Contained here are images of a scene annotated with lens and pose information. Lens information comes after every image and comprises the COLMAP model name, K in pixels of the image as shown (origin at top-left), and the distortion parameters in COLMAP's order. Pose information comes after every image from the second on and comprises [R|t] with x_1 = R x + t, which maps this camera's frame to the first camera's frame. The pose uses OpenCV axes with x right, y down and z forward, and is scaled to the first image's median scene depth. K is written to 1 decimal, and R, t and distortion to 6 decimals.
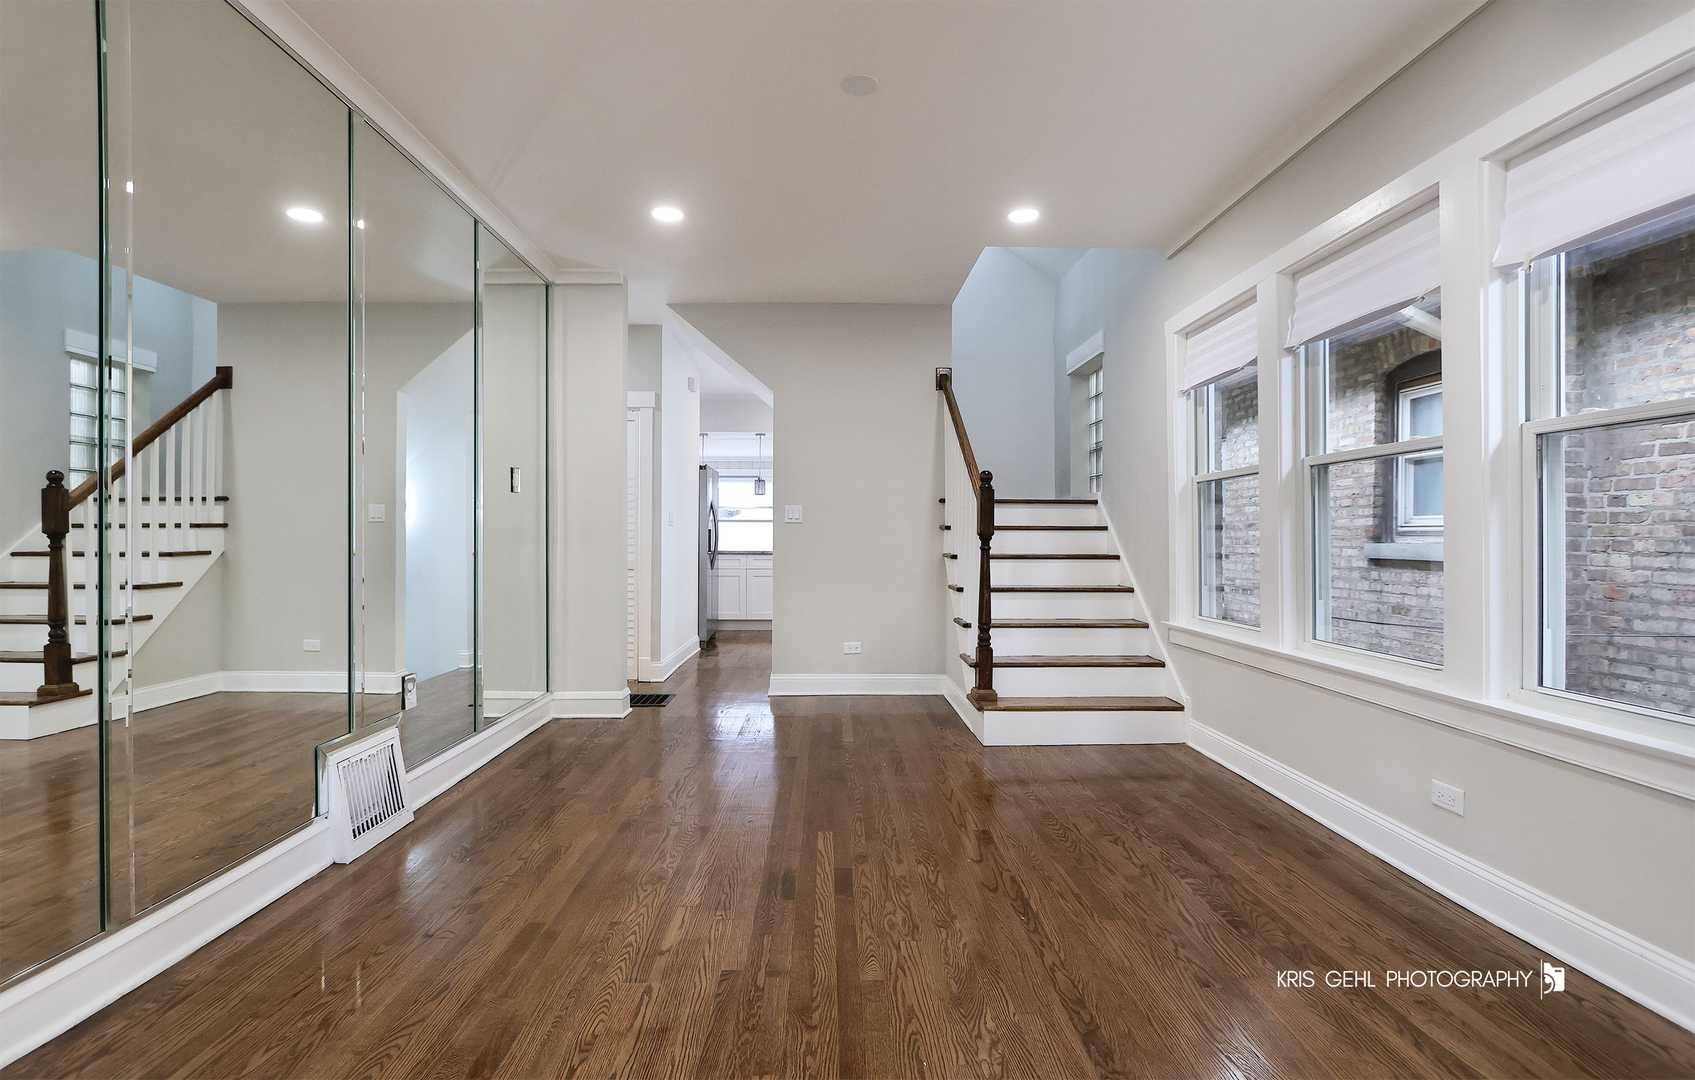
lens RADIAL K [[802.8, 0, 827.8], [0, 802.8, 534.8], [0, 0, 1]] dist [-0.002436, 0.001301]
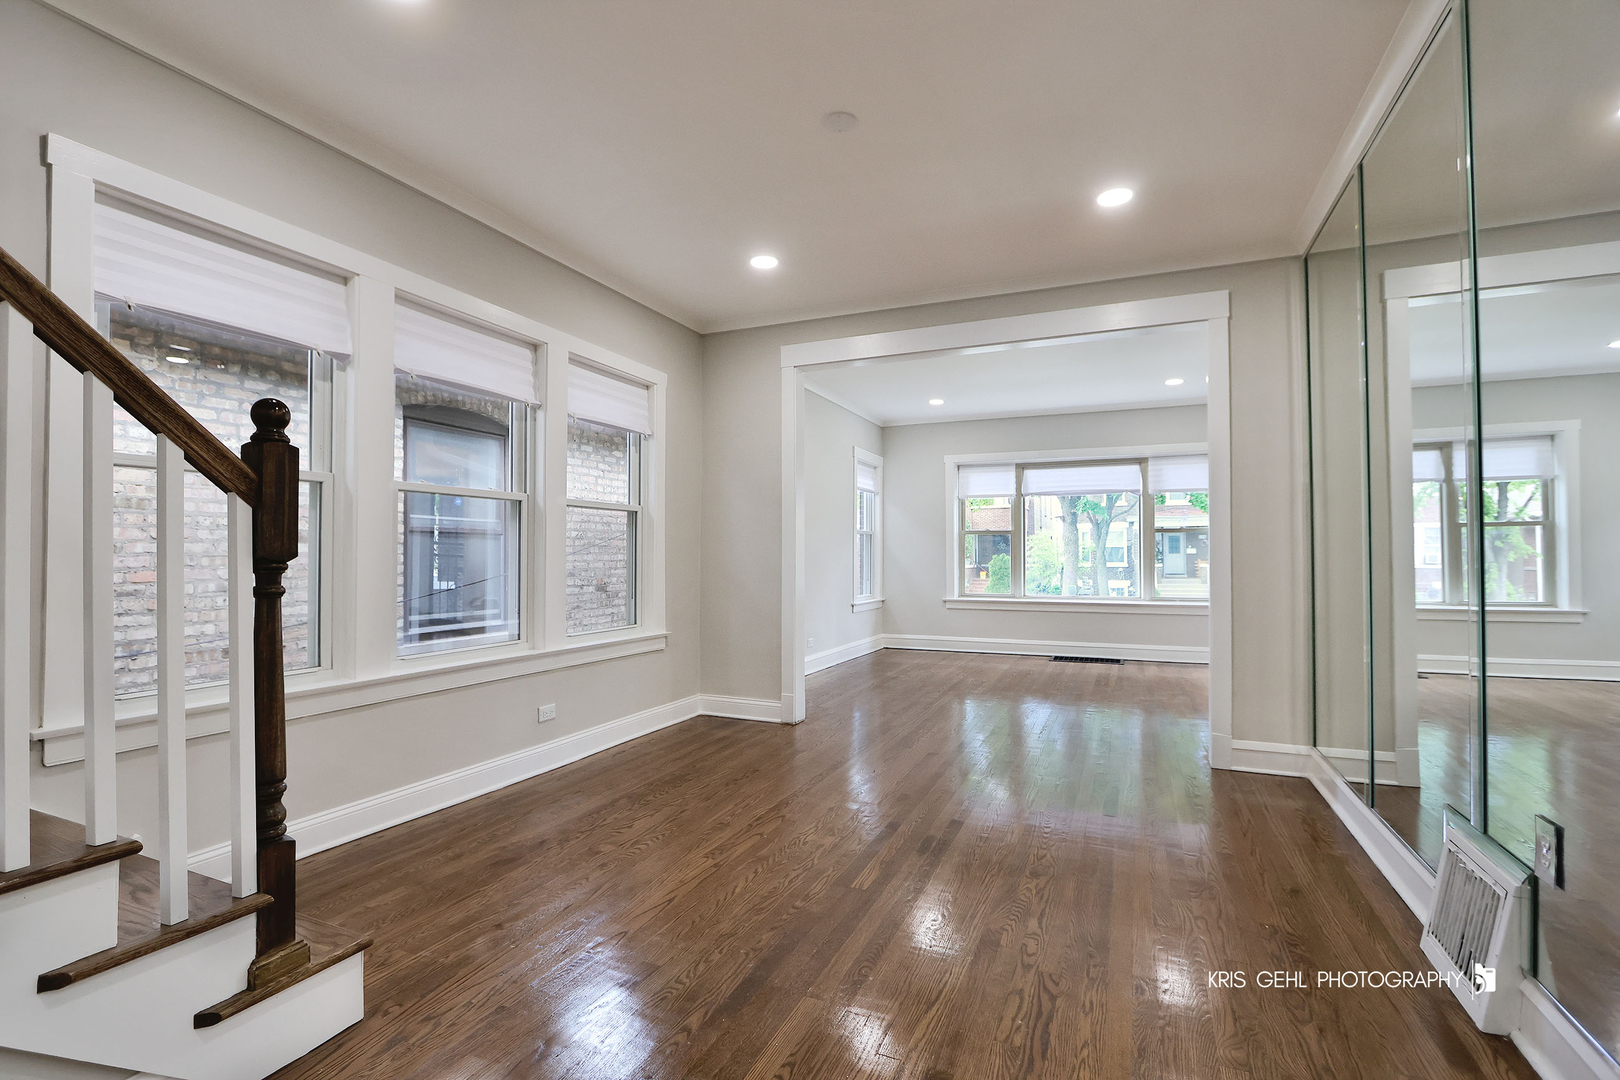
lens RADIAL K [[760.8, 0, 804.0], [0, 760.8, 539.2], [0, 0, 1]] dist [0.000066, -0.000185]
pose [[-0.917034, 0.007400, 0.398741, -0.321294], [-0.003679, 0.999628, -0.027012, 0.003716], [-0.398793, -0.026238, -0.916665, 2.008601]]
